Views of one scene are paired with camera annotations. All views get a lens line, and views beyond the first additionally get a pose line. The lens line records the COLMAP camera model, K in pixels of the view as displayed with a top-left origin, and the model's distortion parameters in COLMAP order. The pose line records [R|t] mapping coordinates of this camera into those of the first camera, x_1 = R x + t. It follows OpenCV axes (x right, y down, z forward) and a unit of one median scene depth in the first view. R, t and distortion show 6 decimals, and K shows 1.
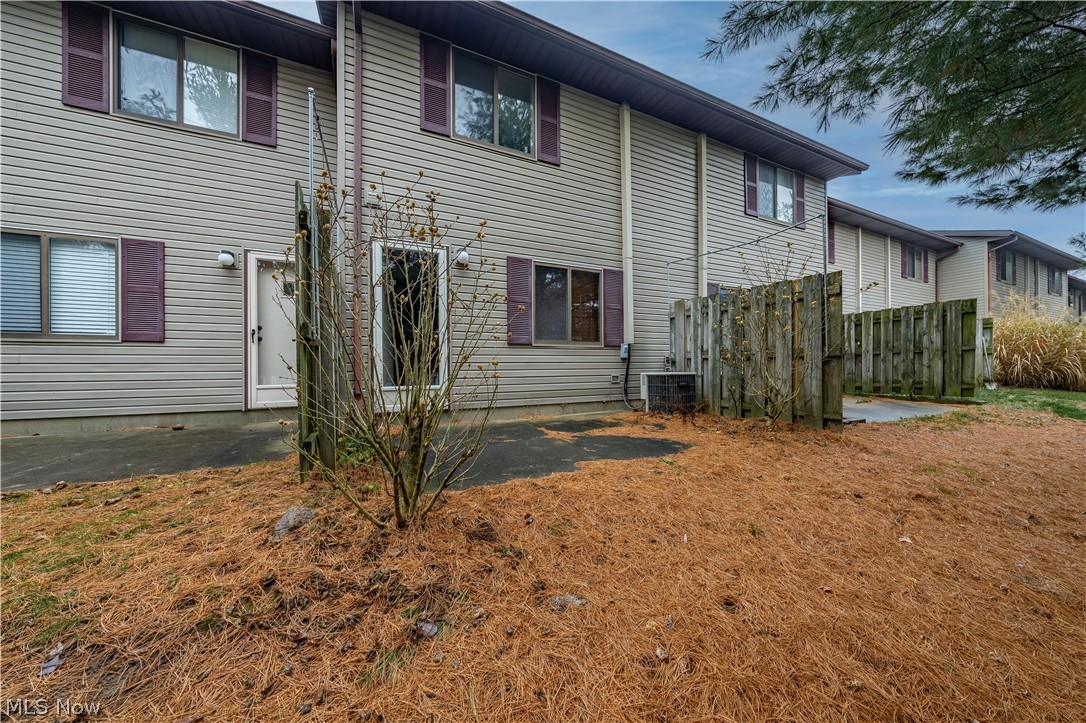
lens RADIAL K [[371.4, 0, 543.3], [0, 371.4, 365.2], [0, 0, 1]] dist [-0.003111, -0.000083]
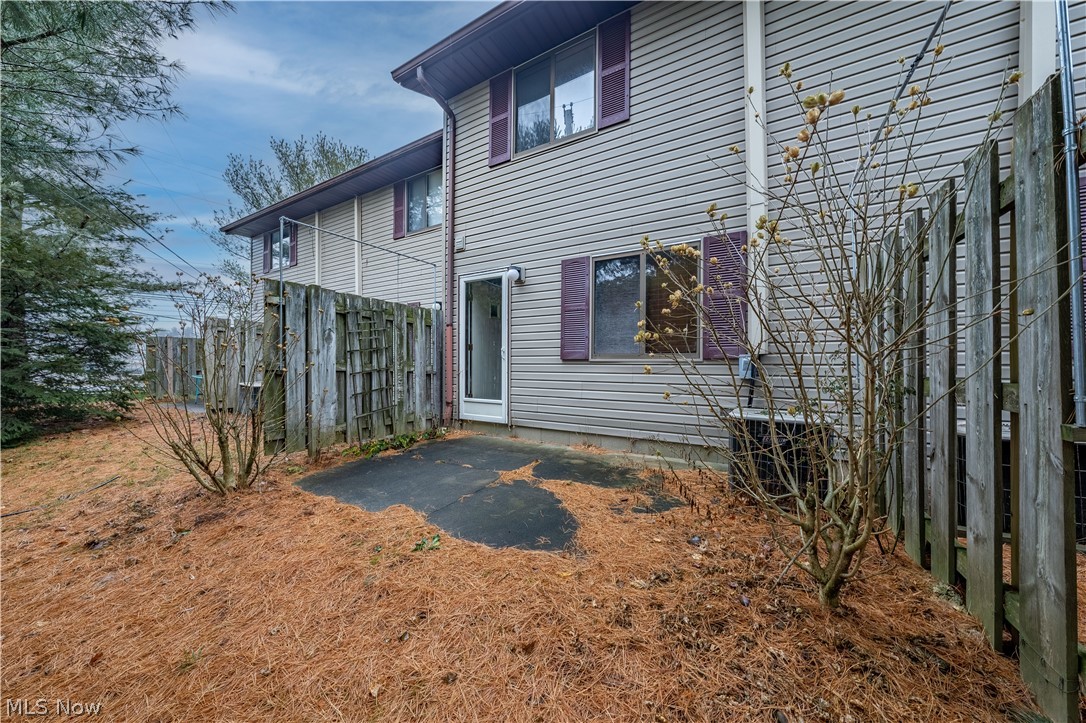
lens RADIAL K [[367.1, 0, 544.2], [0, 367.1, 364.8], [0, 0, 1]] dist [-0.002684, -0.000120]
pose [[0.551534, 0.007071, -0.834122, 0.599066], [-0.006448, 0.999970, 0.004213, -0.047358], [0.834127, 0.003054, 0.551563, 0.472871]]
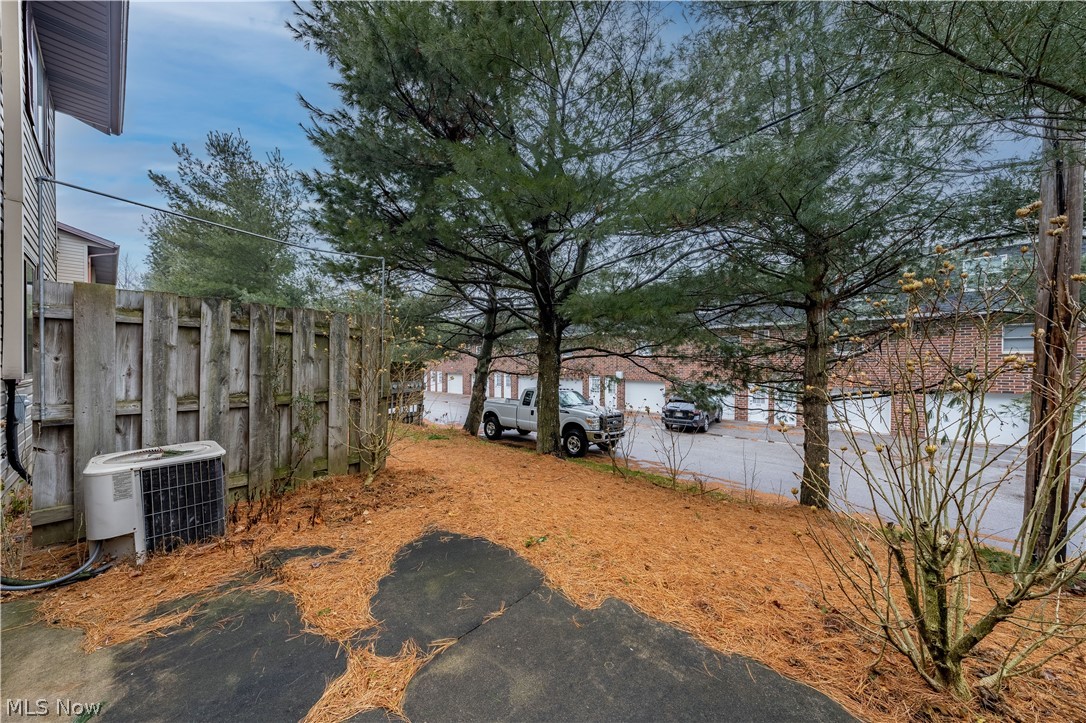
lens RADIAL K [[370.1, 0, 545.9], [0, 370.1, 370.7], [0, 0, 1]] dist [-0.004147, -0.000041]
pose [[-0.407224, -0.020287, 0.913103, -0.267987], [-0.007309, 0.999794, 0.018954, -0.093894], [-0.913299, 0.001045, -0.407288, 0.781003]]
